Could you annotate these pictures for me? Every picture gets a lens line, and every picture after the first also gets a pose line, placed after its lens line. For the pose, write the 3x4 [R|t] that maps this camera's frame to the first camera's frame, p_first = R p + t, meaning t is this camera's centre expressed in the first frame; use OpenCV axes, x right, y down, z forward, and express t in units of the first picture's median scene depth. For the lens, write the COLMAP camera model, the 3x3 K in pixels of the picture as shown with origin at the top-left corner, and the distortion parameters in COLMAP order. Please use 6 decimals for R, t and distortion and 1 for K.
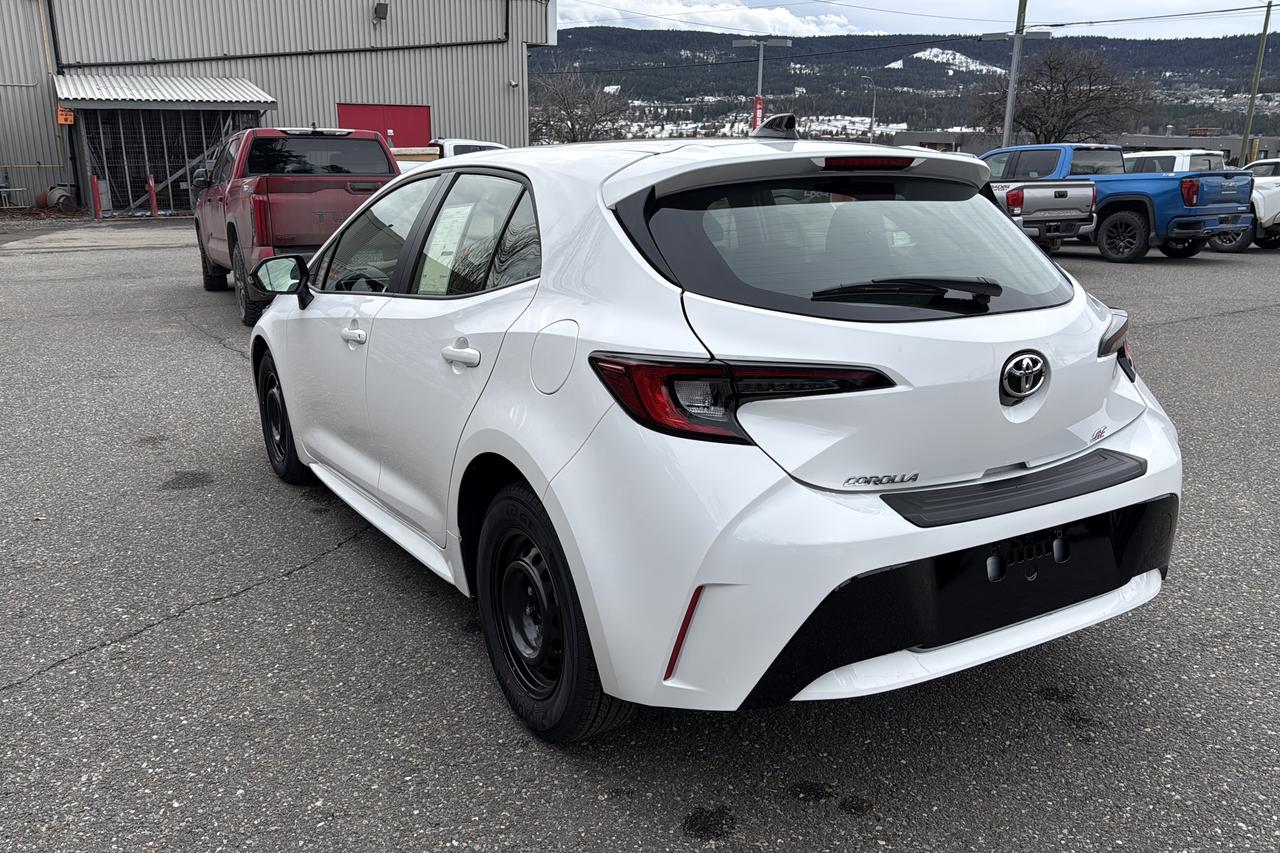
lens RADIAL K [[1022.3, 0, 621.9], [0, 1022.3, 435.7], [0, 0, 1]] dist [0.067365, -0.084873]
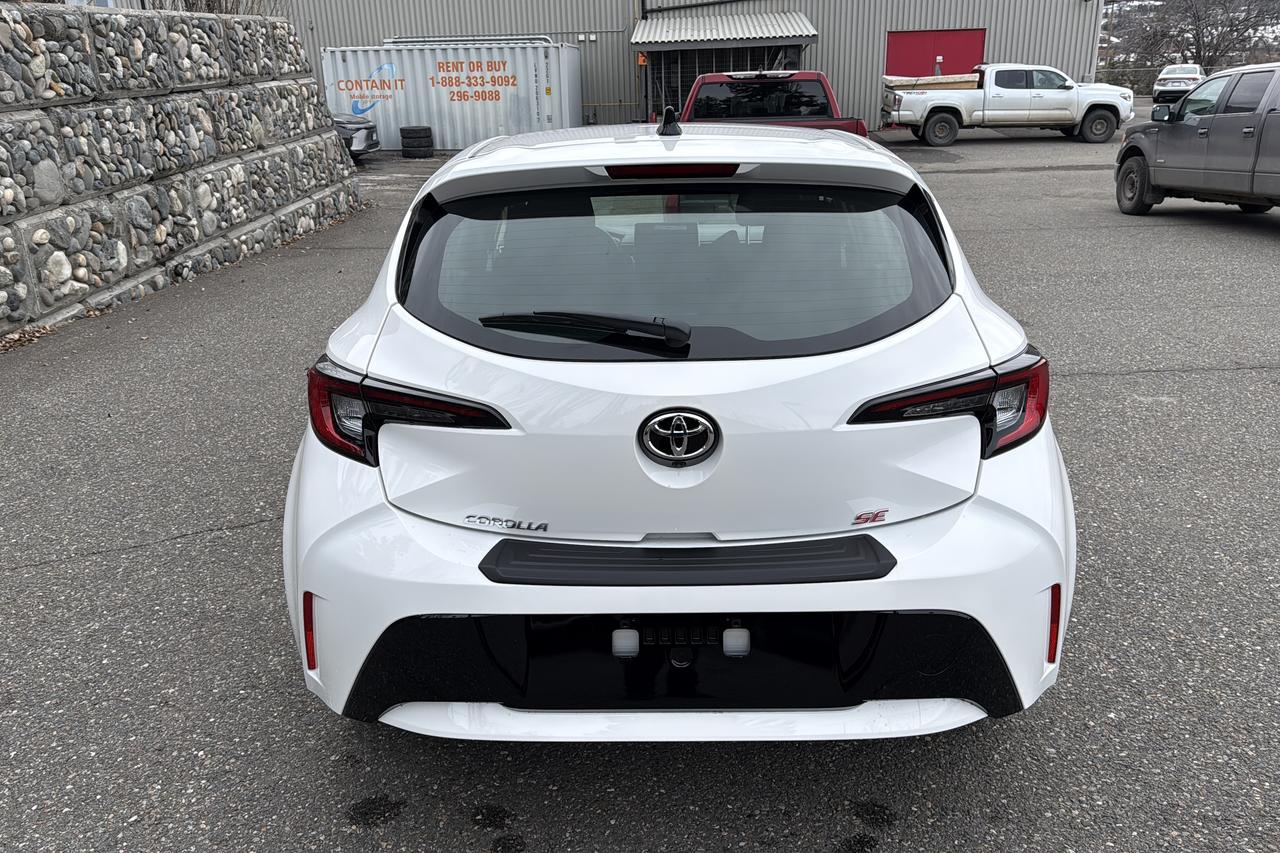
lens RADIAL K [[1022.3, 0, 639.2], [0, 1022.3, 430.3], [0, 0, 1]] dist [0.067365, -0.084873]
pose [[0.850944, 0.148236, -0.503905, 0.684832], [-0.115050, 0.988656, 0.096553, -0.122670], [0.512501, -0.024187, 0.858346, 0.211718]]
